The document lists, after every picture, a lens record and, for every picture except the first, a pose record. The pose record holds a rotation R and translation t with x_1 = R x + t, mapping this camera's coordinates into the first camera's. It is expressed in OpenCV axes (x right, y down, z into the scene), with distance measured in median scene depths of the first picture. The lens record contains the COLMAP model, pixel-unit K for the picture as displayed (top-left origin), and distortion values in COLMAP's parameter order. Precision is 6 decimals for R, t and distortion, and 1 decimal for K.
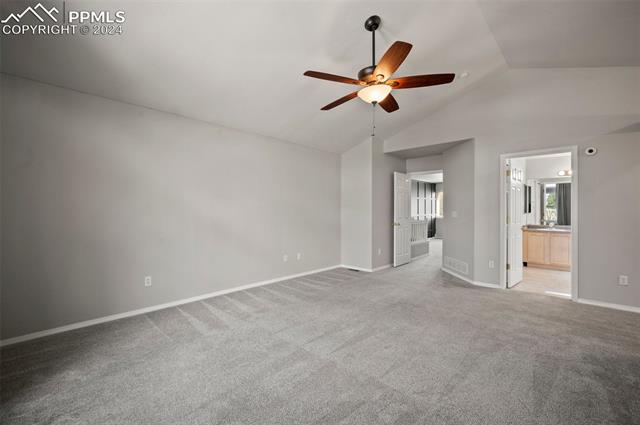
lens RADIAL K [[270.9, 0, 320.7], [0, 270.9, 212.2], [0, 0, 1]] dist [-0.001351, -0.000211]
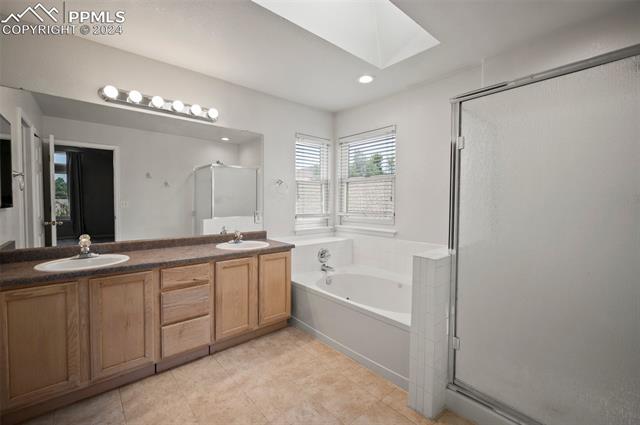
lens RADIAL K [[270.9, 0, 320.5], [0, 270.9, 212.1], [0, 0, 1]] dist [-0.001351, -0.000211]
pose [[0.089227, -0.036848, 0.995329, 0.334949], [0.003737, 0.999321, 0.036661, -0.005133], [-0.996004, 0.000448, 0.089304, 0.414927]]
